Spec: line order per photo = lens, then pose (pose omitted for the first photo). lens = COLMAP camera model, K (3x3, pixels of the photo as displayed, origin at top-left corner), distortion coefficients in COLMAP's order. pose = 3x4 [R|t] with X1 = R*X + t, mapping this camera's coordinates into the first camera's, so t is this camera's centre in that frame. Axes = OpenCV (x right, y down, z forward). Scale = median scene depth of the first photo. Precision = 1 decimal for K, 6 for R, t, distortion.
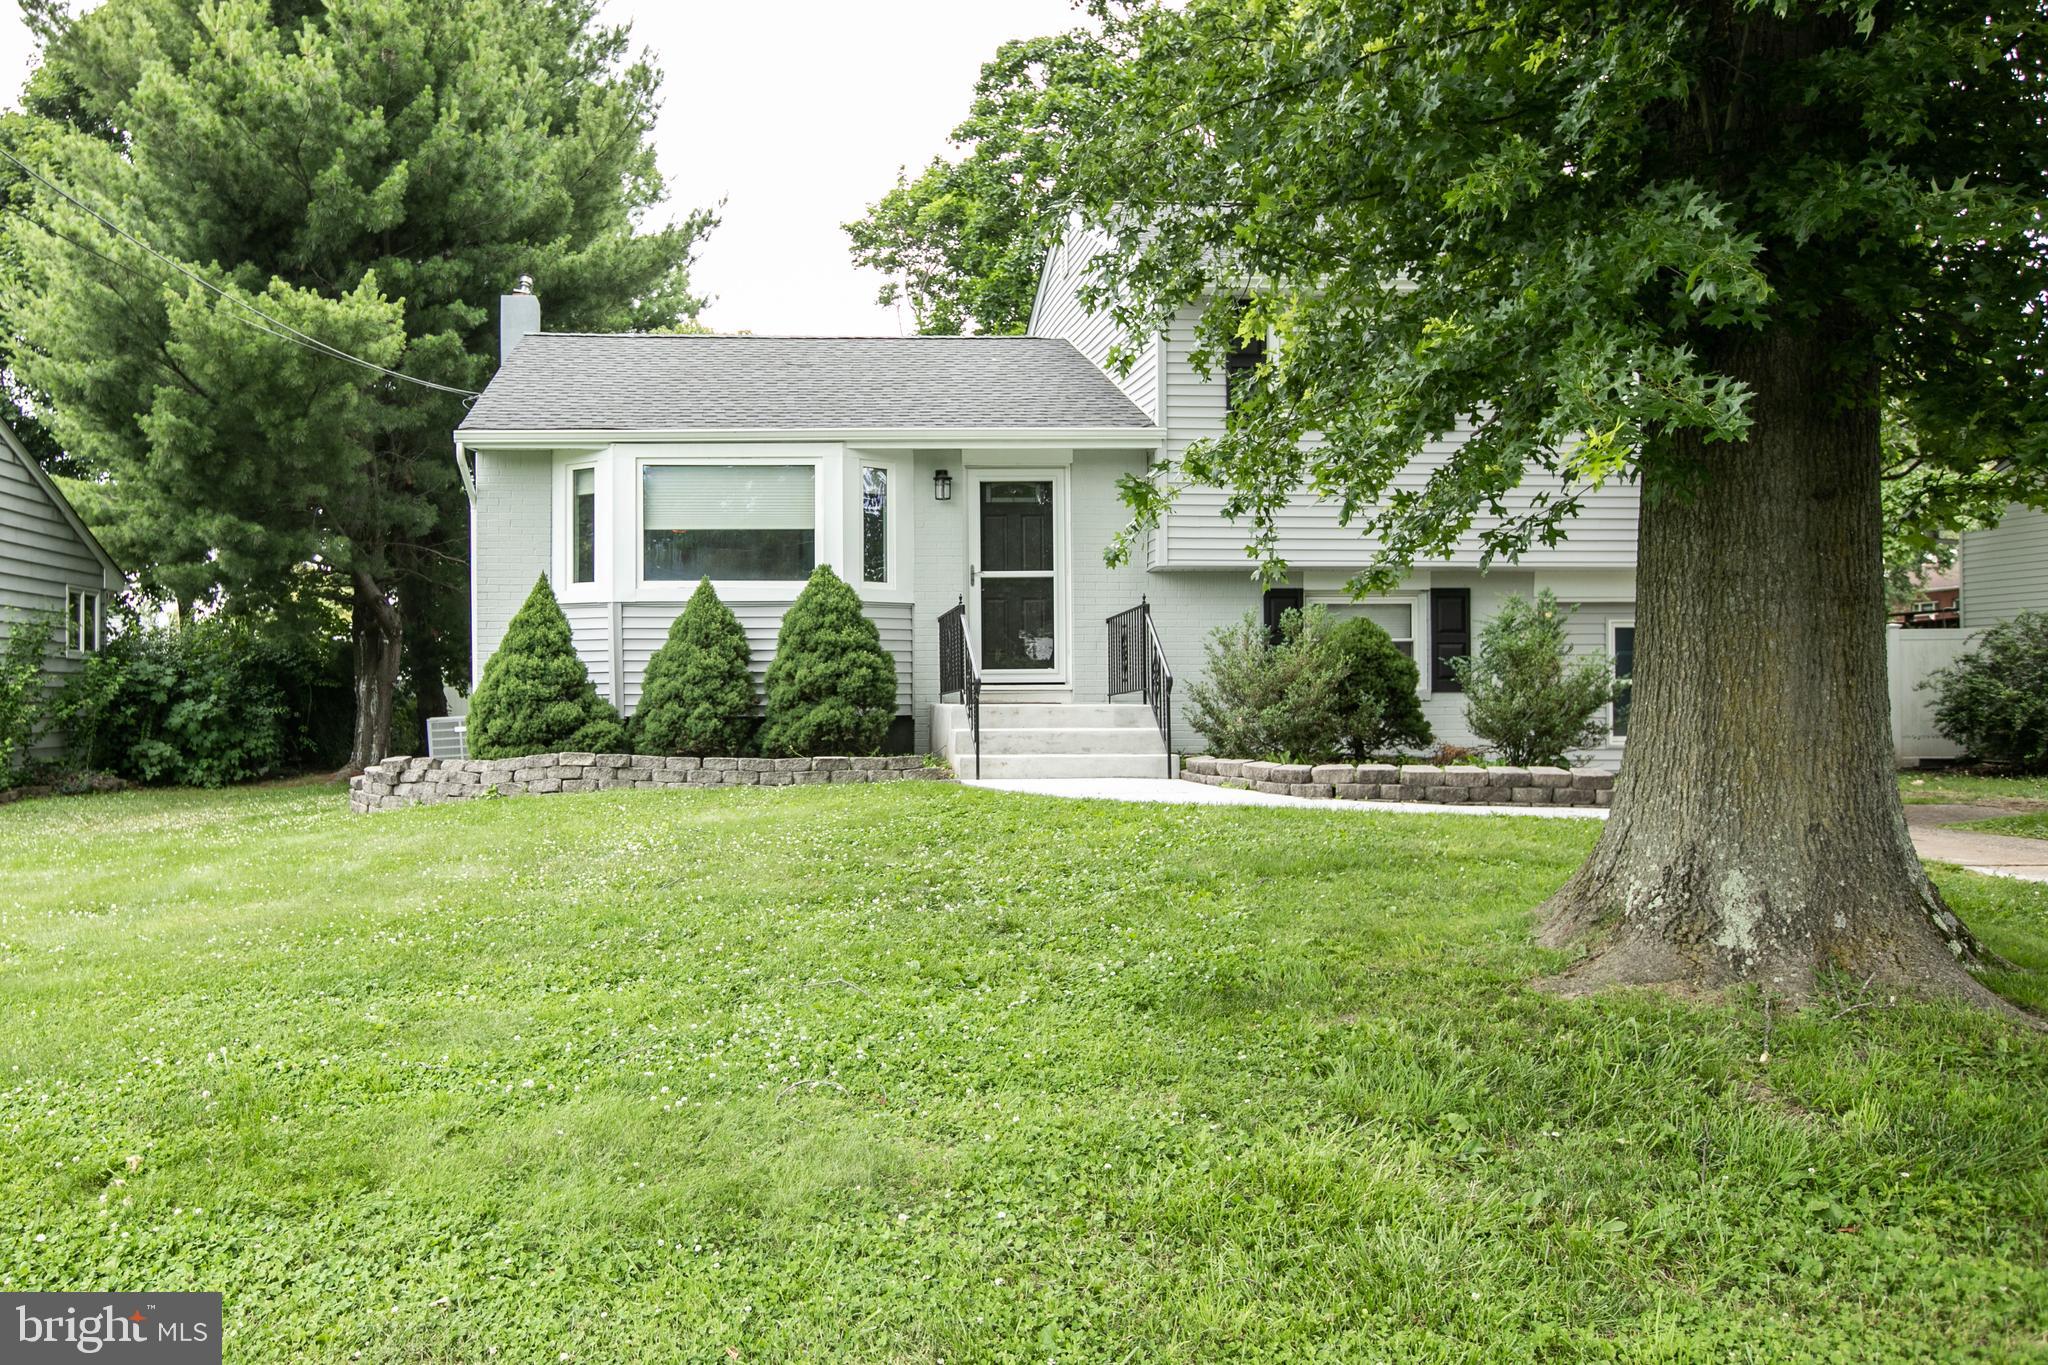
lens RADIAL K [[1438.3, 0, 975.3], [0, 1438.3, 681.1], [0, 0, 1]] dist [-0.024820, 0.035833]
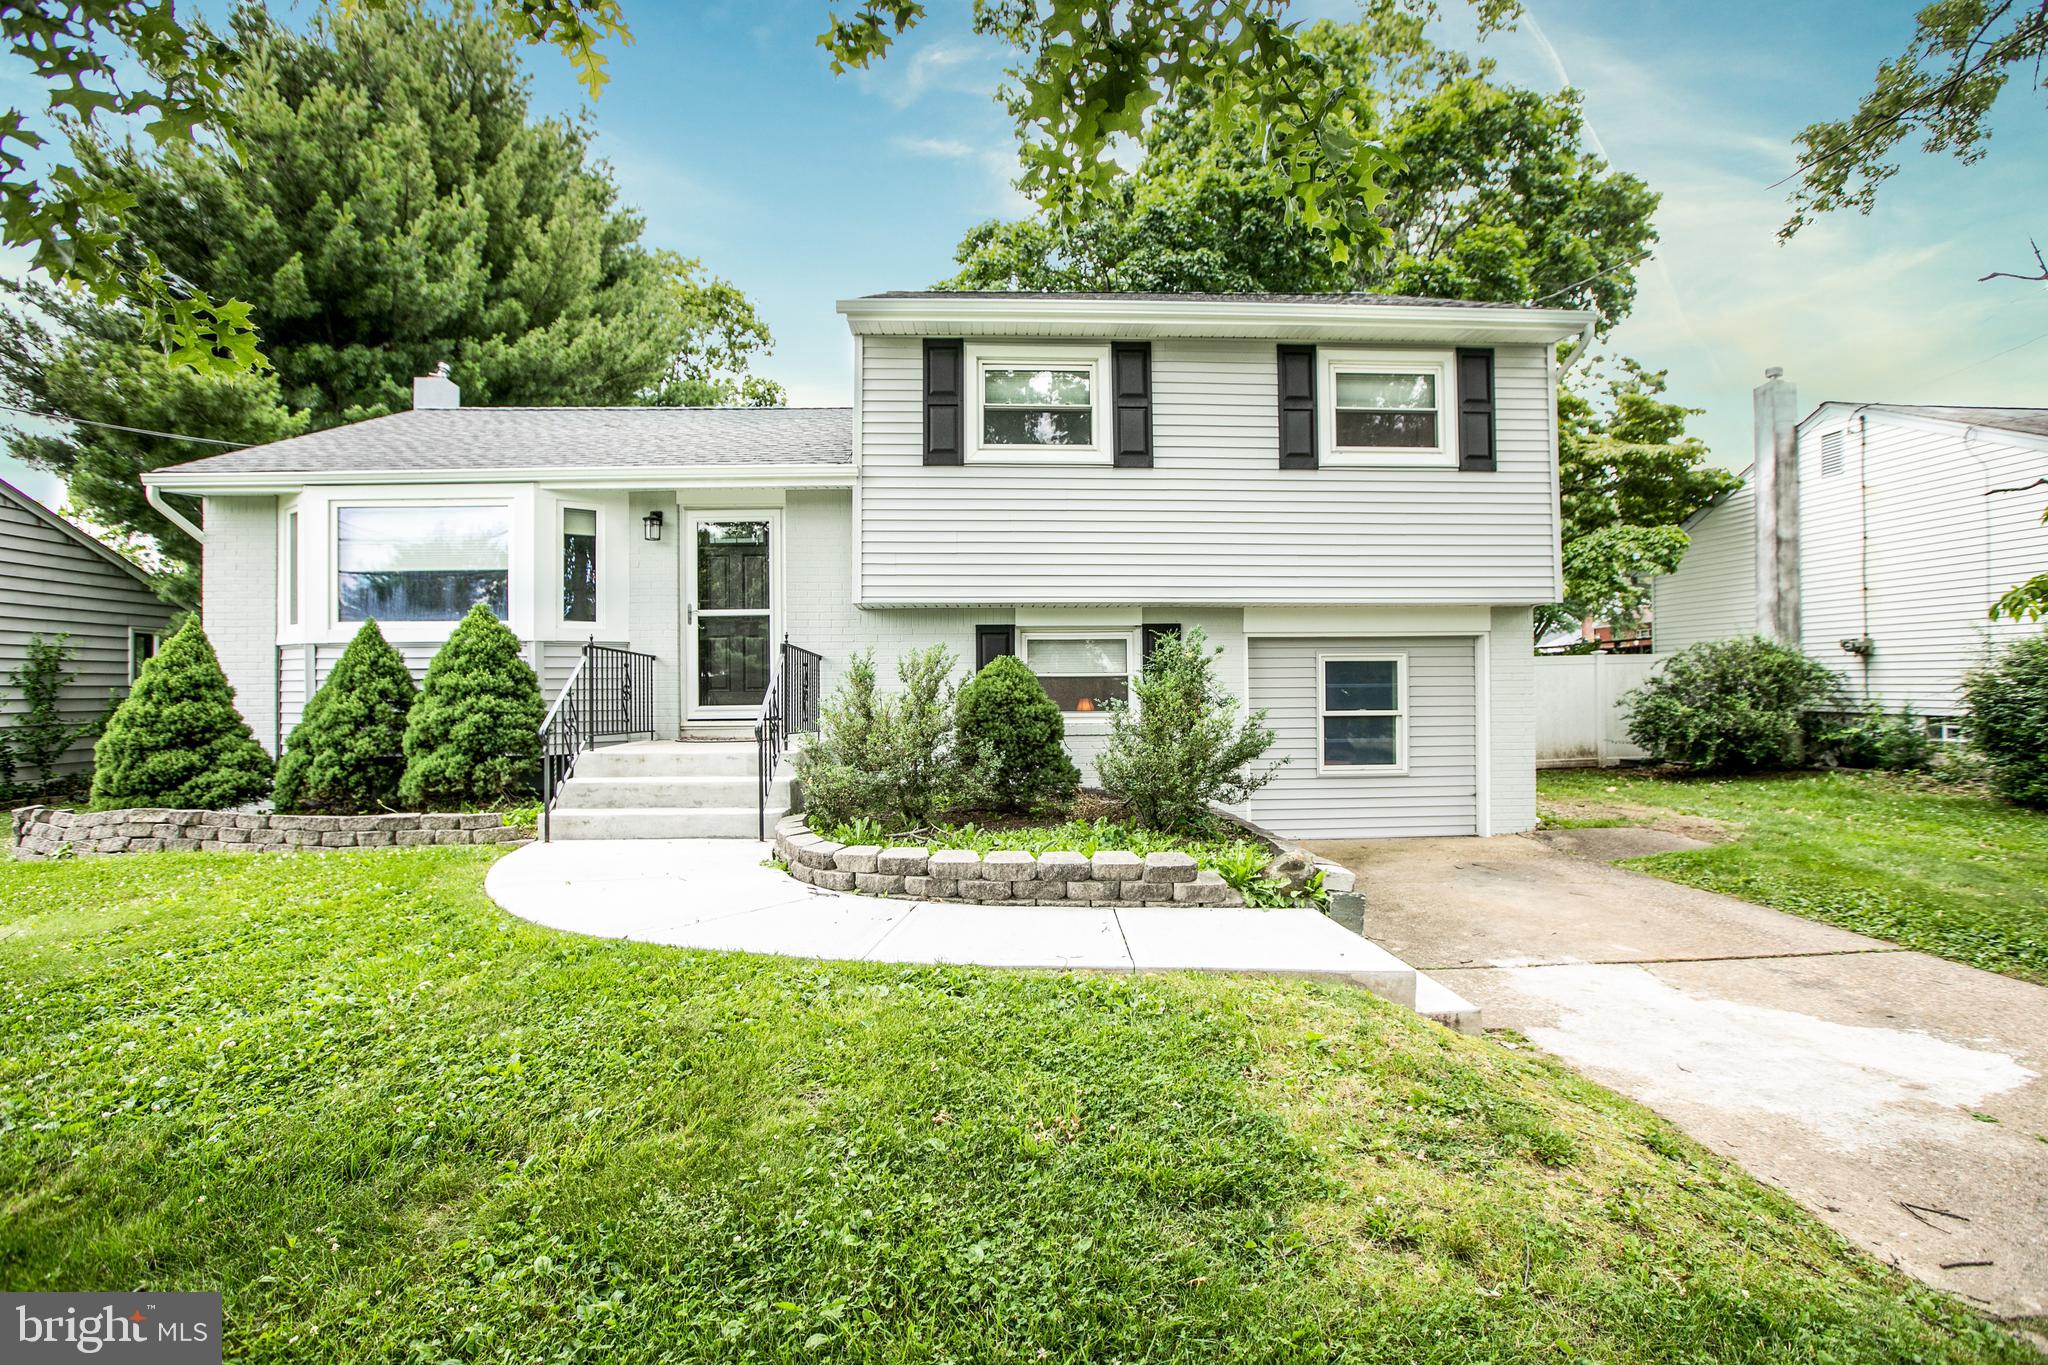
lens RADIAL K [[951.1, 0, 1050.1], [0, 951.1, 706.6], [0, 0, 1]] dist [-0.073143, 0.029850]
pose [[0.999779, -0.005088, 0.020401, 0.263769], [0.004603, 0.999706, 0.023786, -0.024651], [-0.020516, -0.023686, 0.999509, 0.359667]]
